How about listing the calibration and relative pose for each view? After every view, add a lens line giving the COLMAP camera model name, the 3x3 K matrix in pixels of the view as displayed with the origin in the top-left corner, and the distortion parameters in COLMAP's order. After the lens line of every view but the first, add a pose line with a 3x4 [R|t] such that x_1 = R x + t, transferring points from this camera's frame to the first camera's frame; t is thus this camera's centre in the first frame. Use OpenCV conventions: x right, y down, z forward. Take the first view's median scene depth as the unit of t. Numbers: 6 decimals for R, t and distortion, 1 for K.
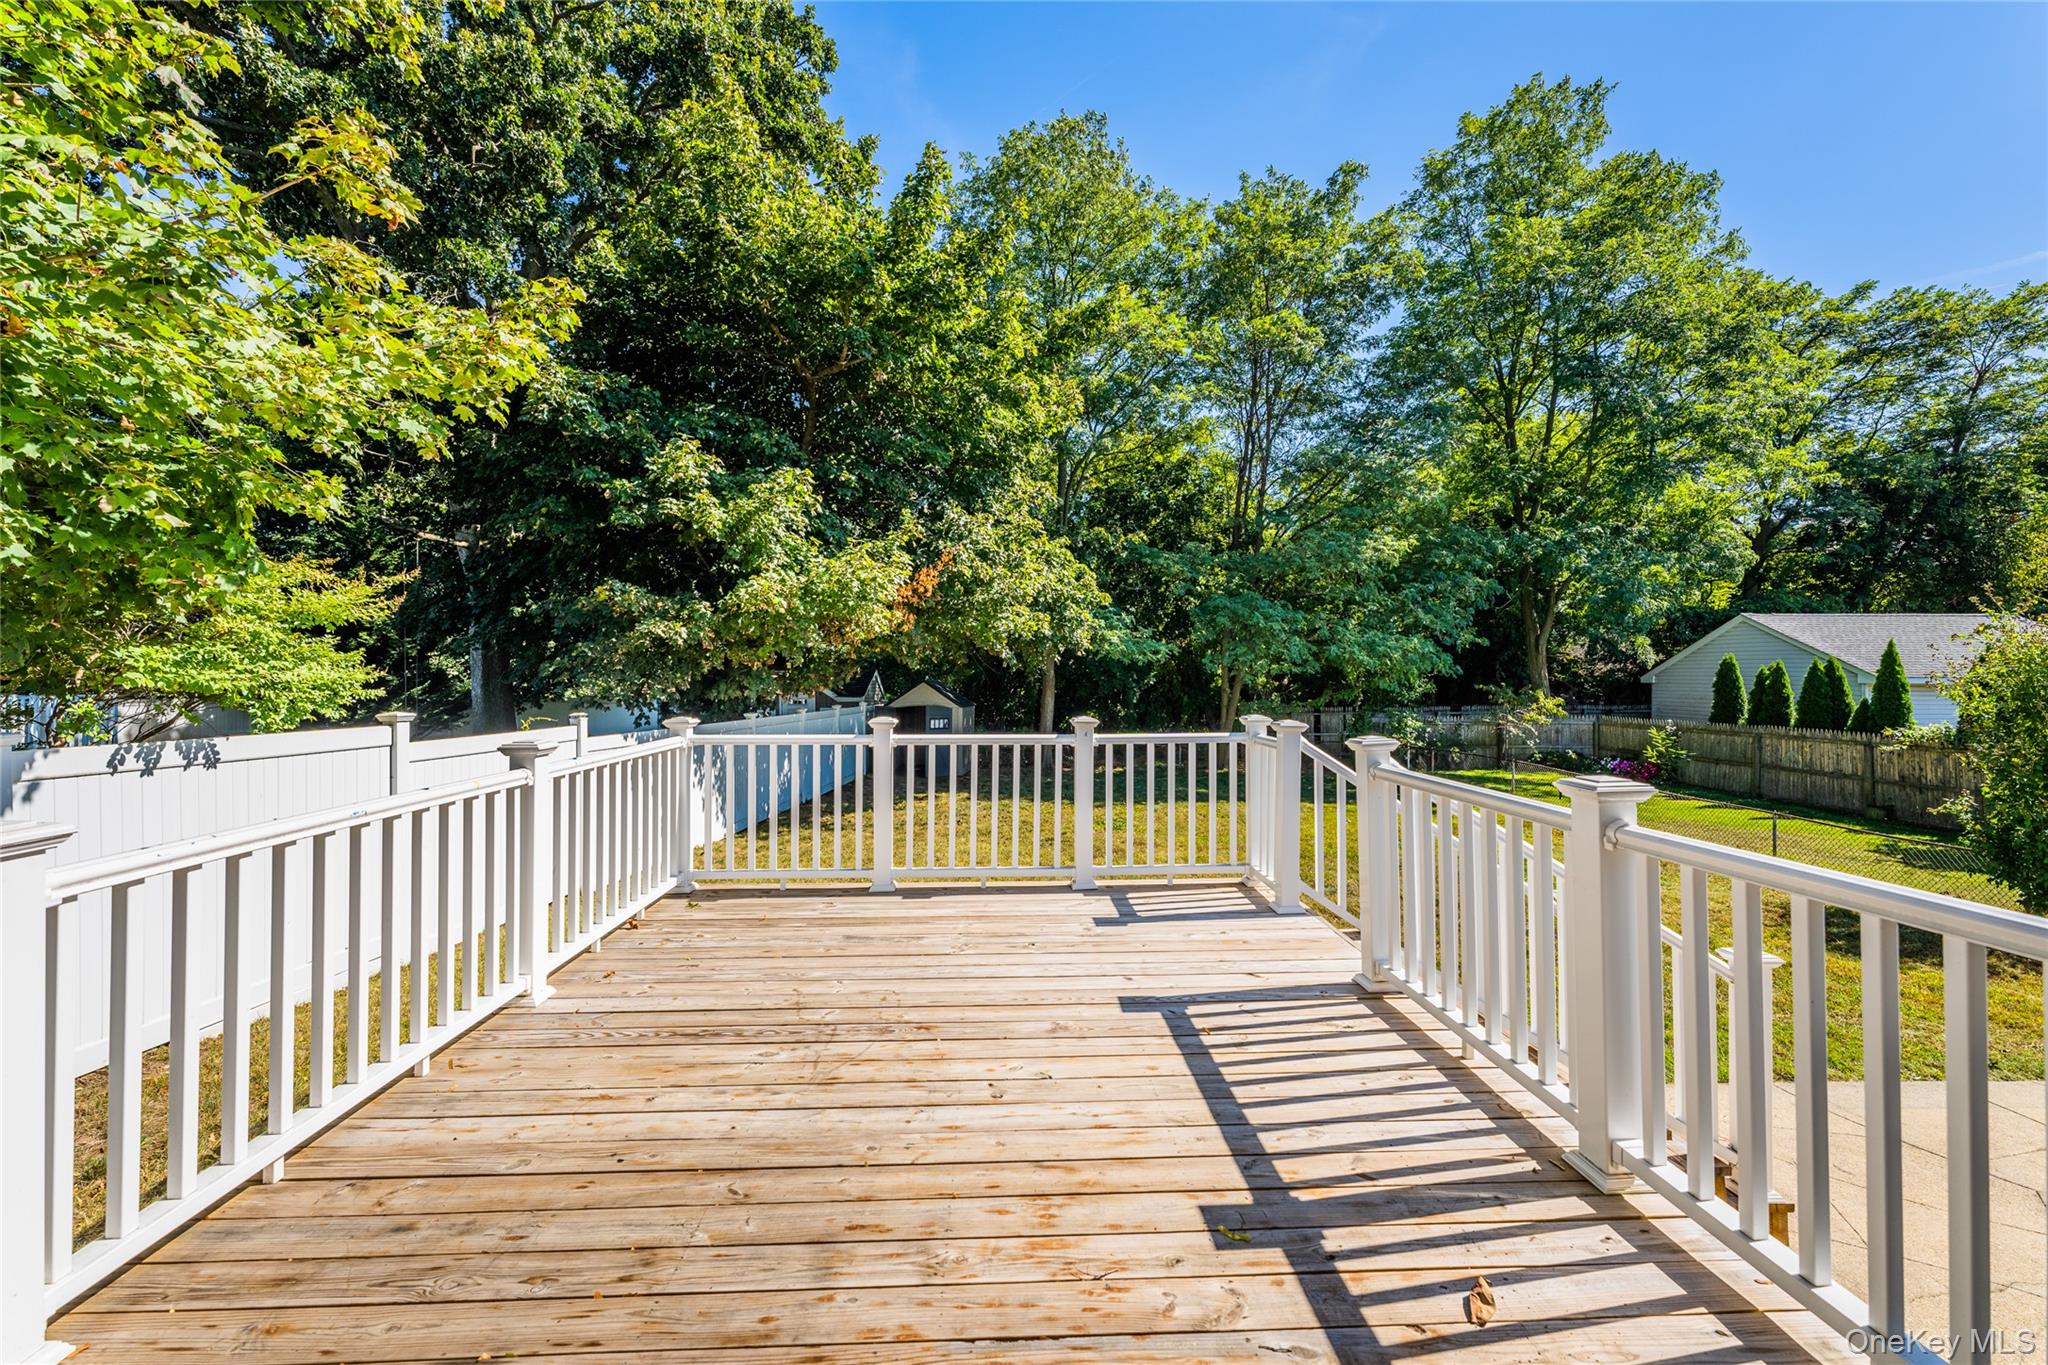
lens RADIAL K [[837.9, 0, 1015.2], [0, 837.9, 663.9], [0, 0, 1]] dist [0.001586, -0.000119]
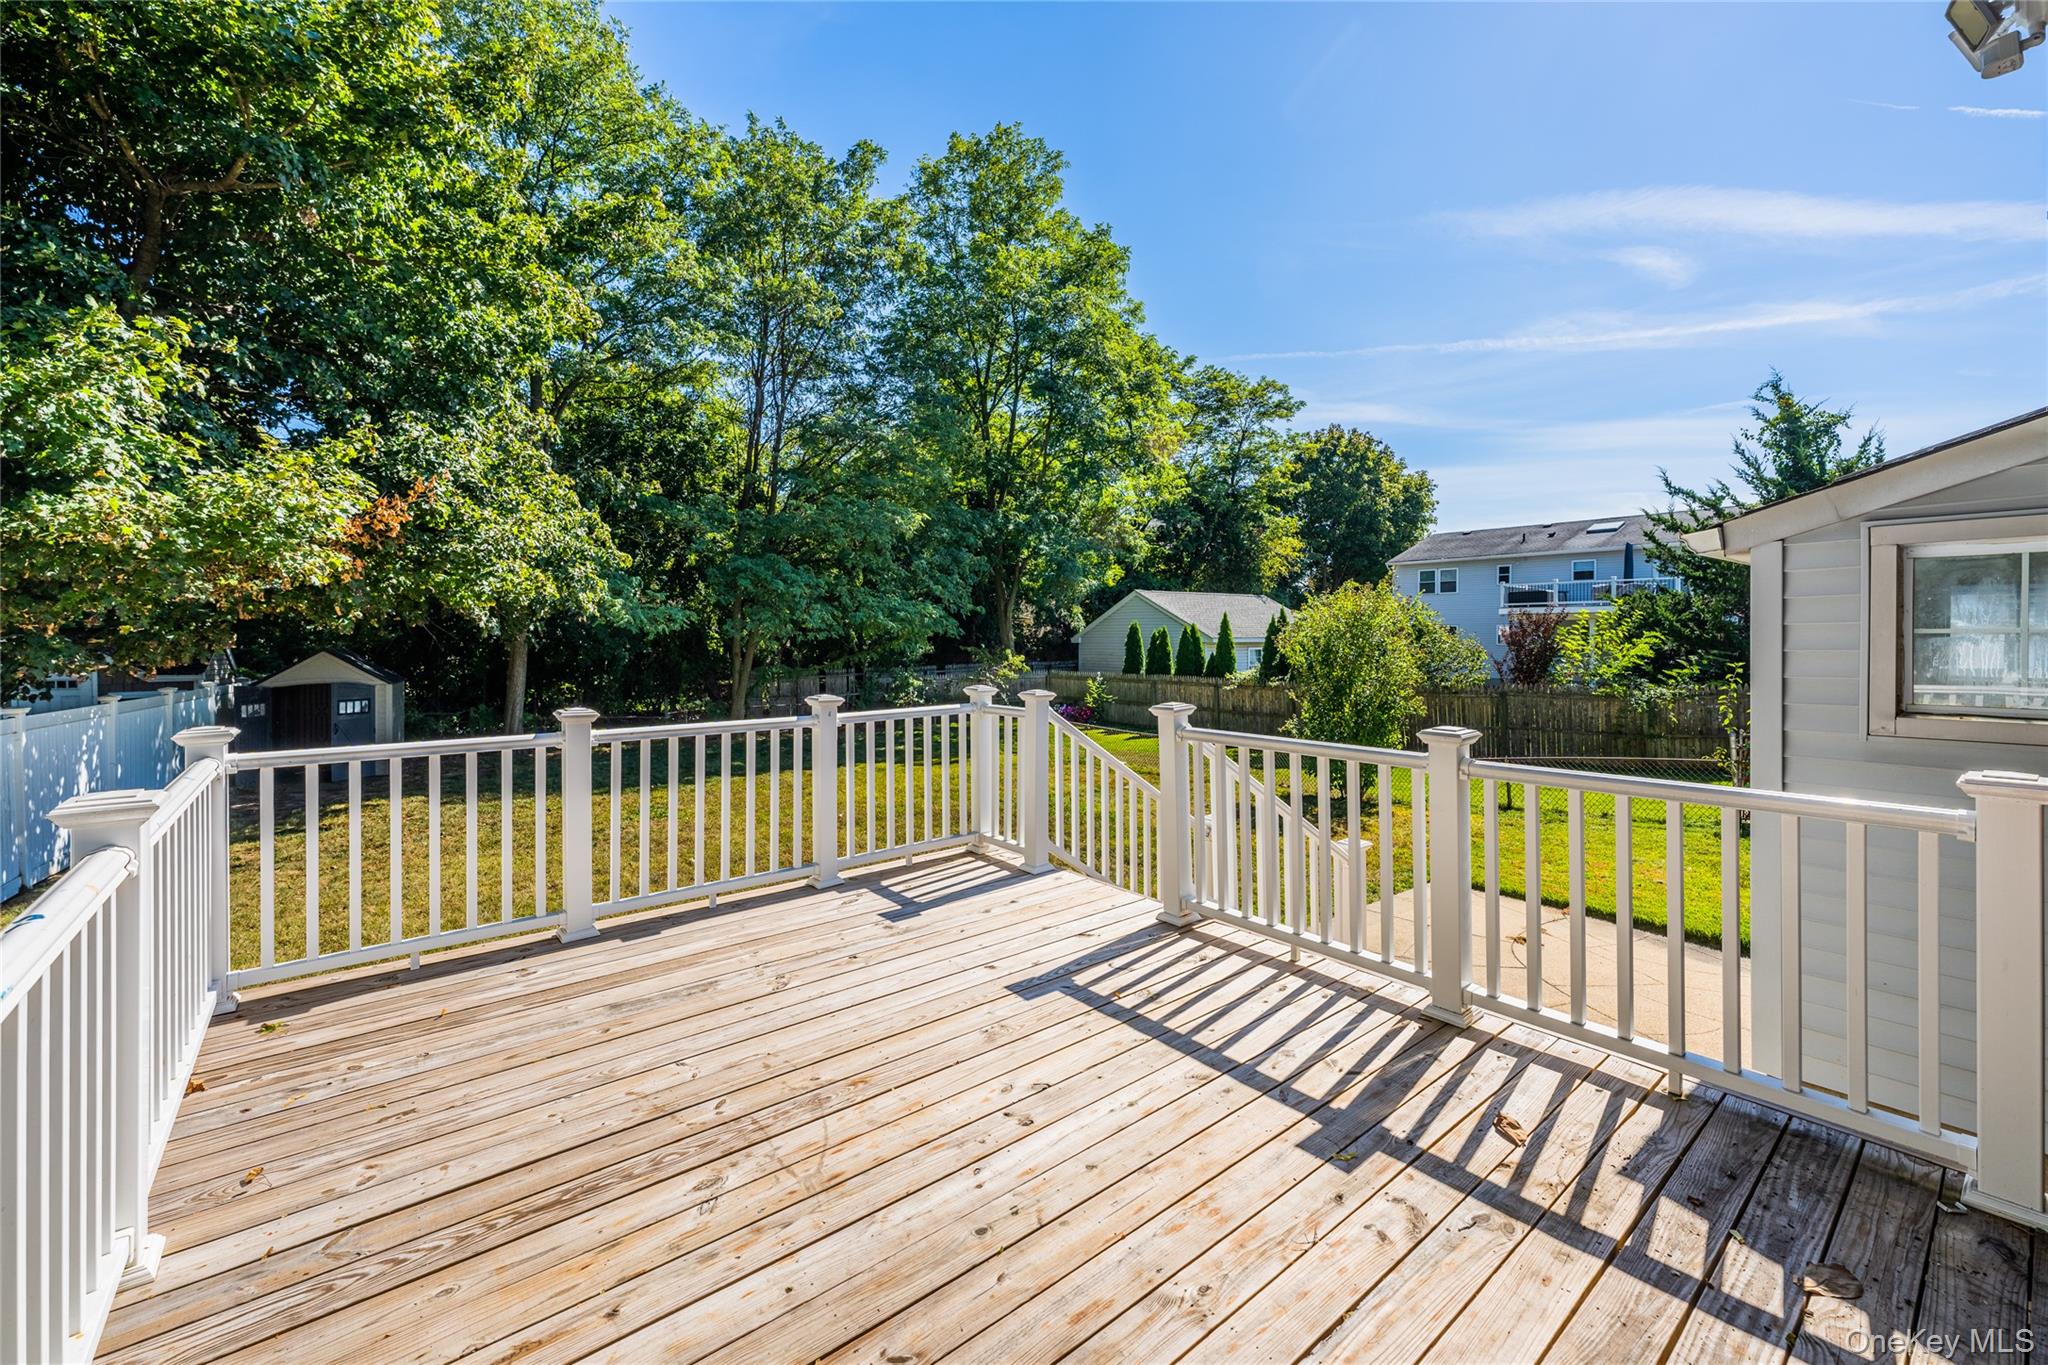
lens RADIAL K [[855.6, 0, 1028.3], [0, 855.6, 631.2], [0, 0, 1]] dist [0.003106, 0.000236]
pose [[0.788103, -0.000975, 0.615542, -0.133403], [-0.004308, 0.999966, 0.007099, -0.005505], [-0.615528, -0.008247, 0.788072, 0.060971]]
